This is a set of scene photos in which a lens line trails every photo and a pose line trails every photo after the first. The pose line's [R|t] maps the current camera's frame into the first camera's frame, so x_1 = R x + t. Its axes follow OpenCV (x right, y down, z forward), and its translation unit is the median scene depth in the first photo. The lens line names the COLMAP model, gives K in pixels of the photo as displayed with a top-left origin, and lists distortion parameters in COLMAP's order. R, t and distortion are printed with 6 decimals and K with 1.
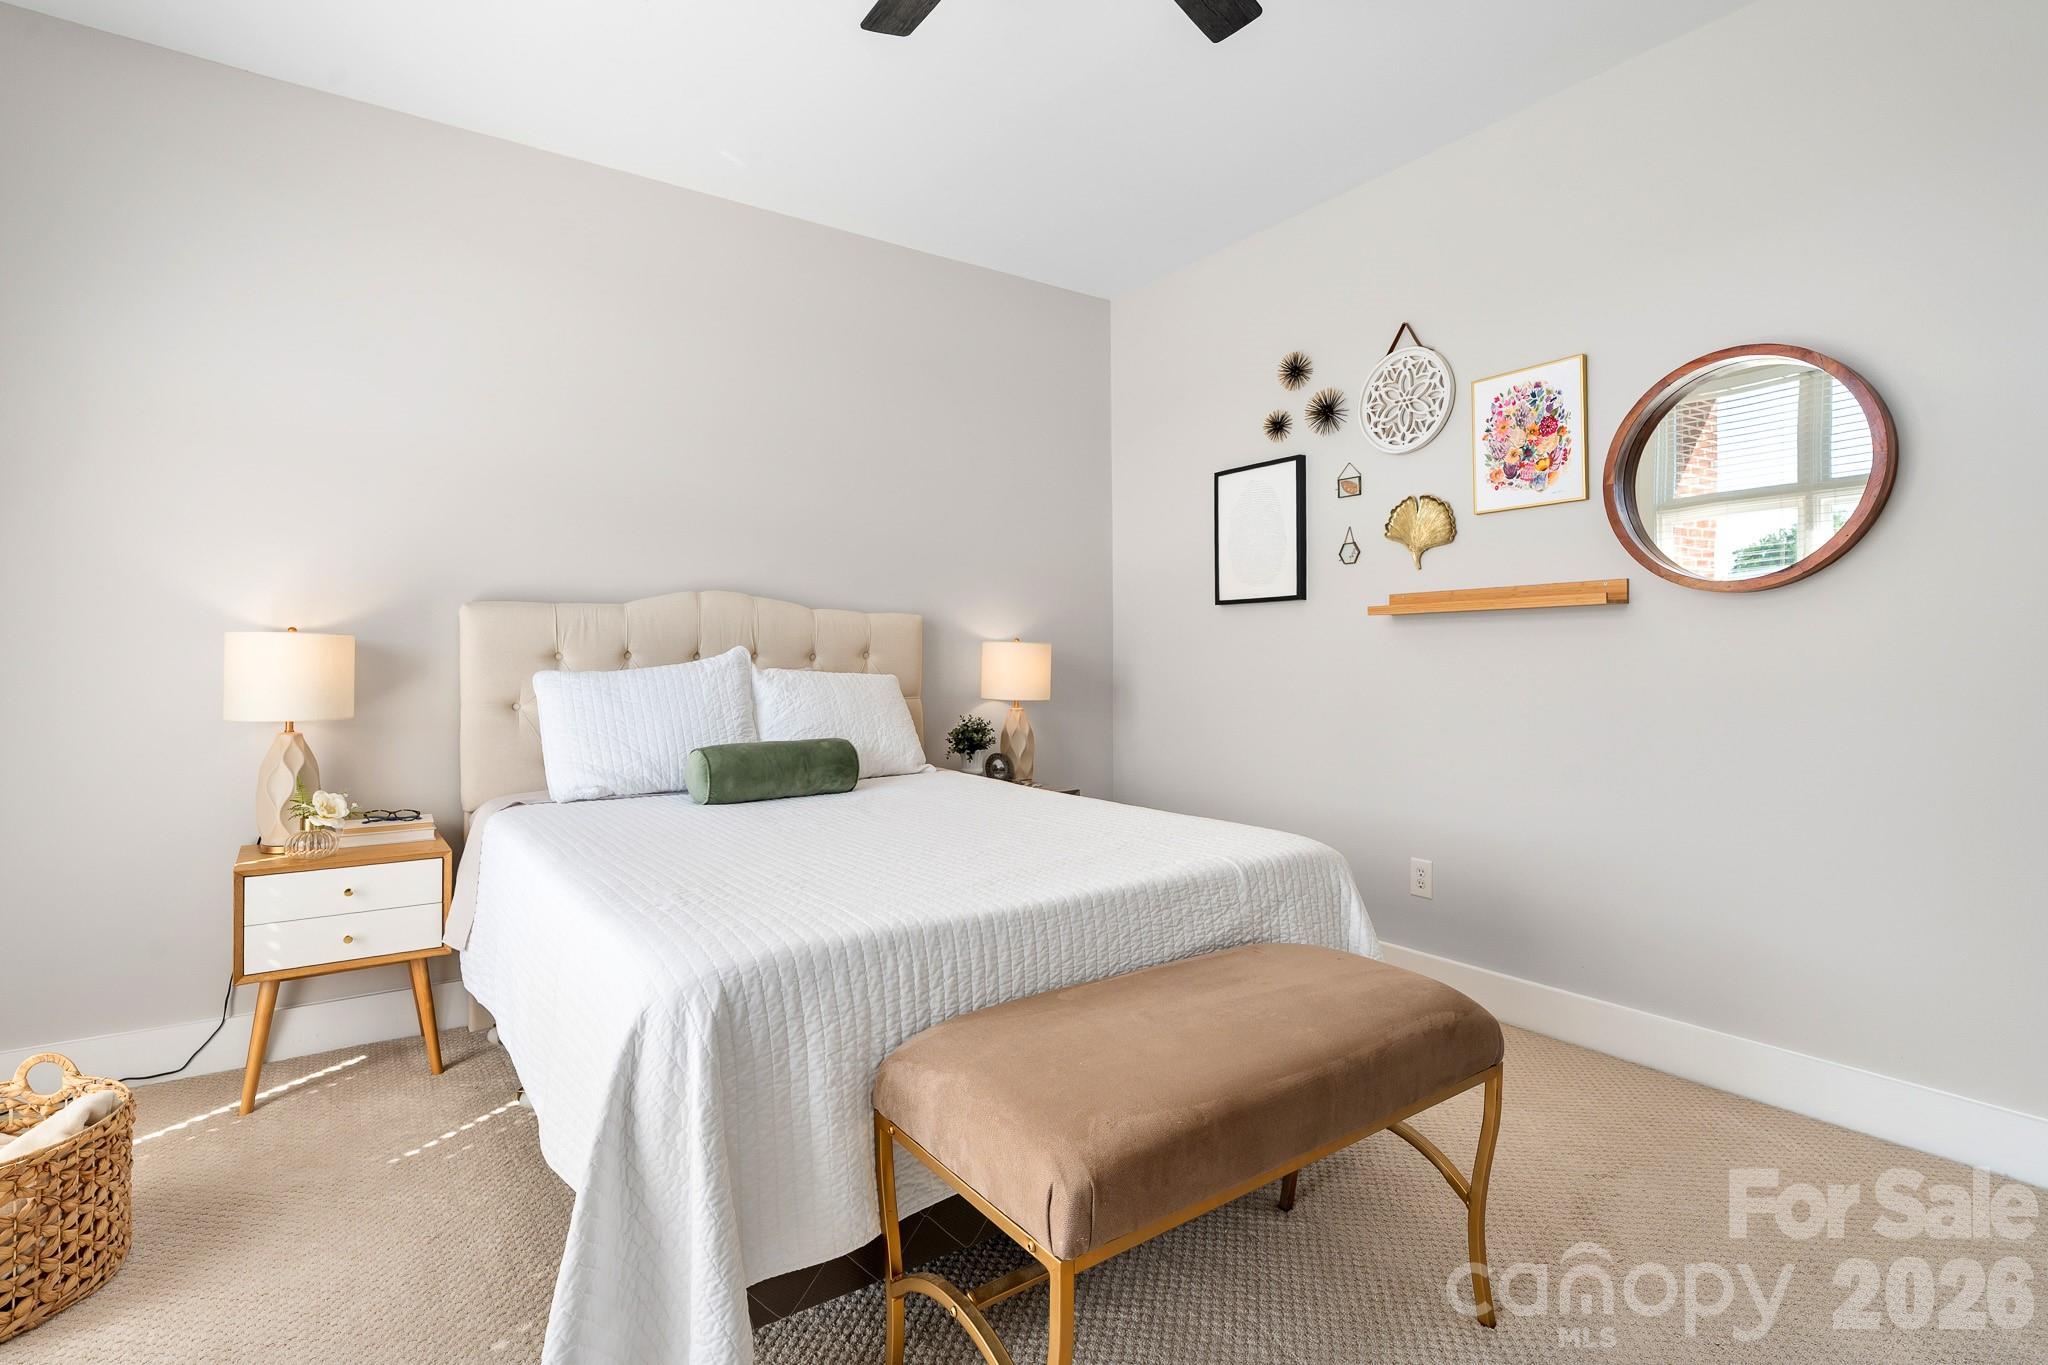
lens RADIAL K [[969.7, 0, 1024.0], [0, 969.7, 682.5], [0, 0, 1]] dist [-0.056246, 0.000035]
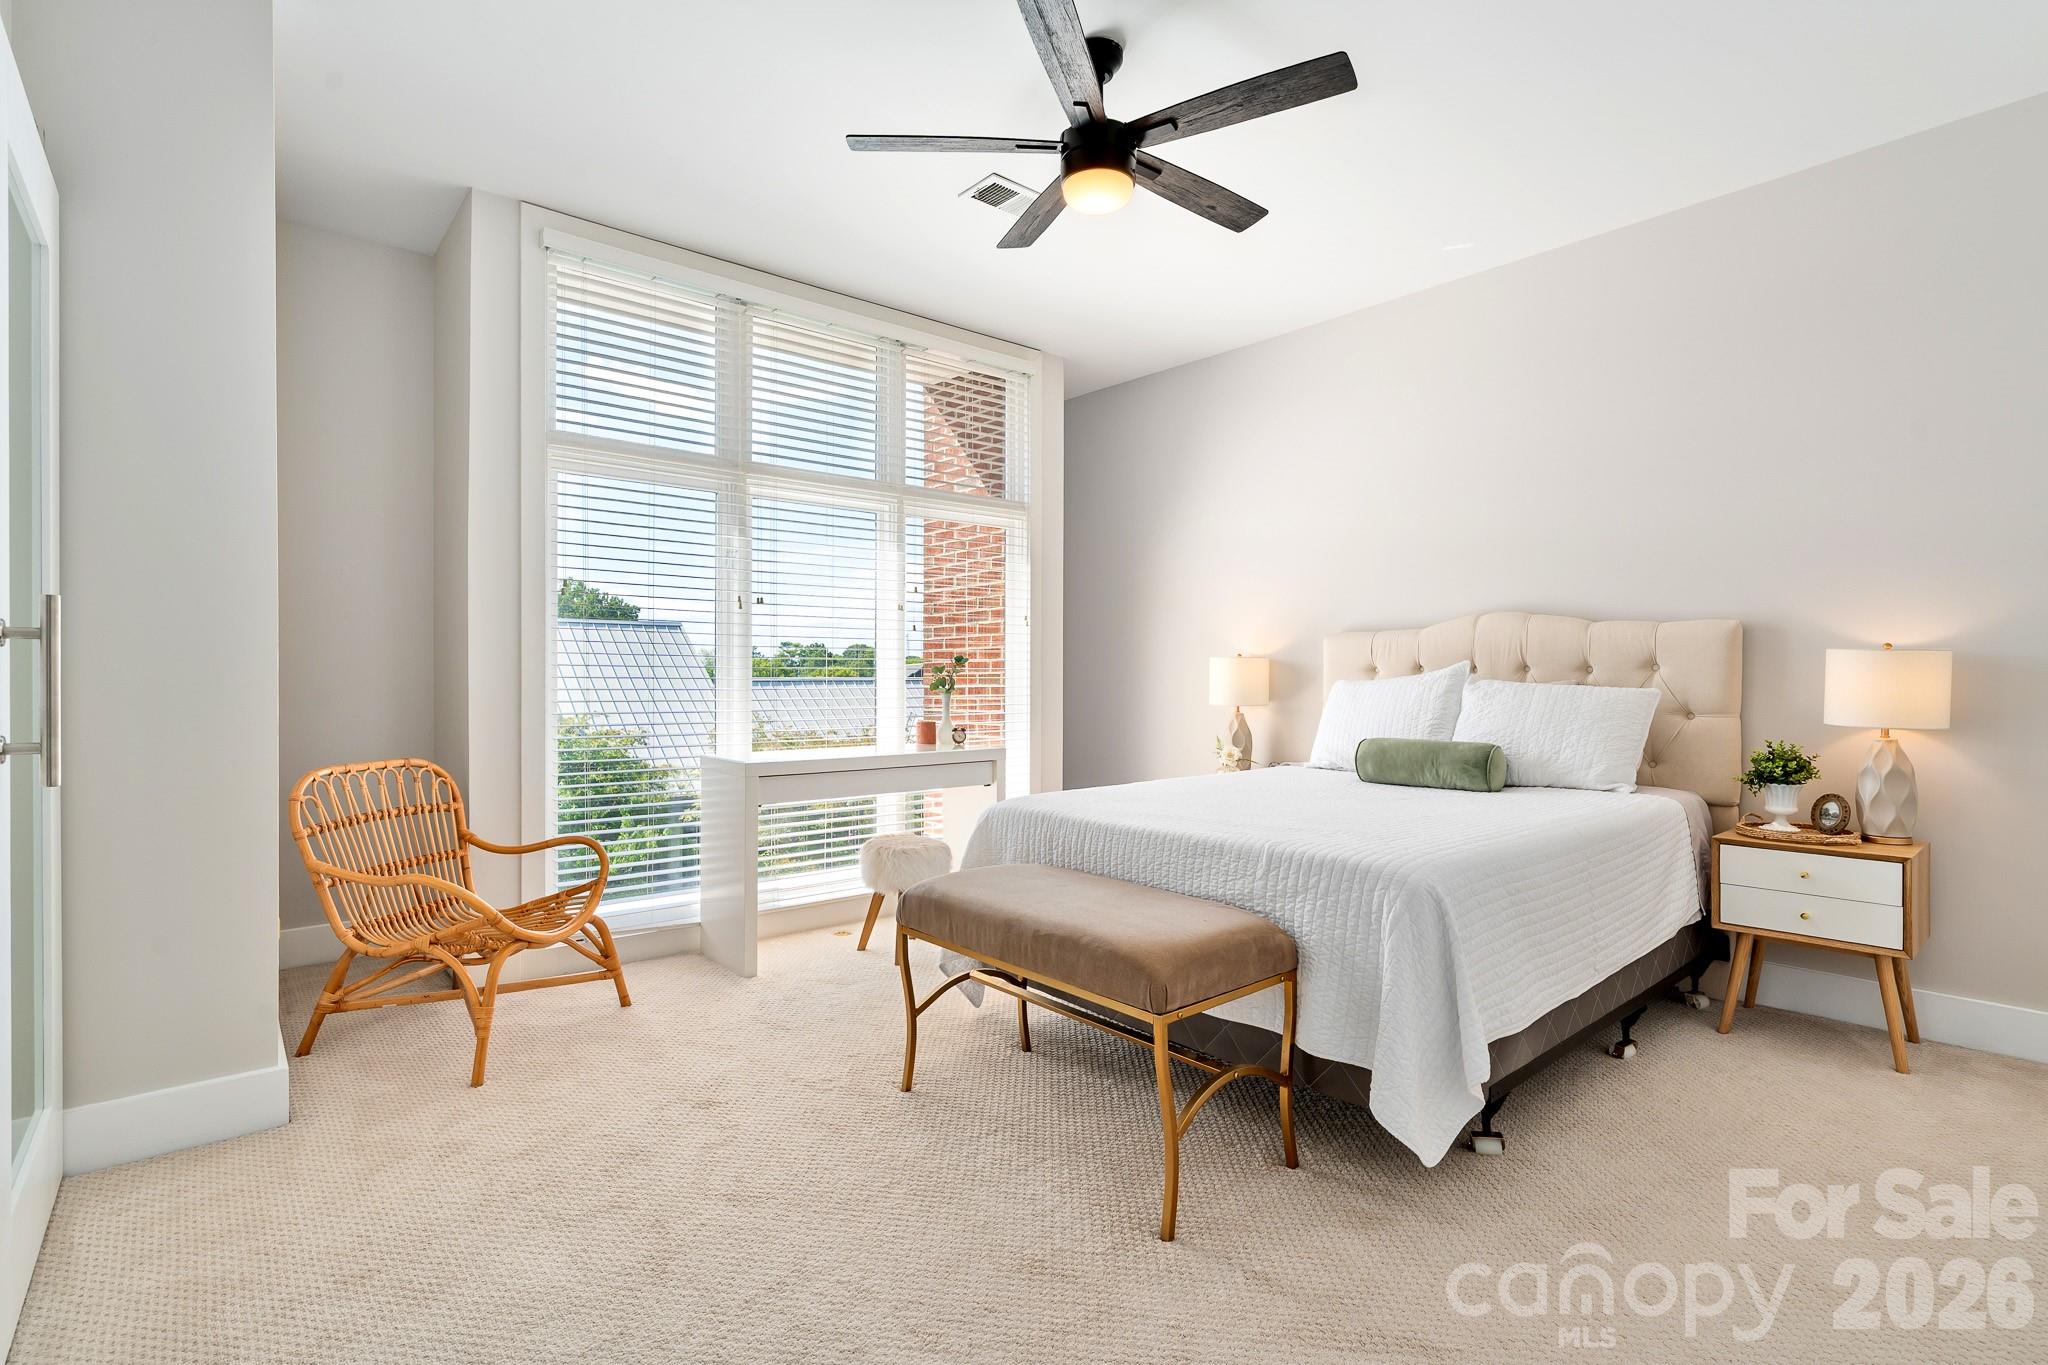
lens RADIAL K [[969.7, 0, 1024.0], [0, 969.7, 682.5], [0, 0, 1]] dist [-0.056246, 0.000035]
pose [[0.085106, 0.008396, -0.996336, 0.844611], [-0.026399, 0.999632, 0.006168, -0.004956], [0.996022, 0.025778, 0.085297, 0.377546]]
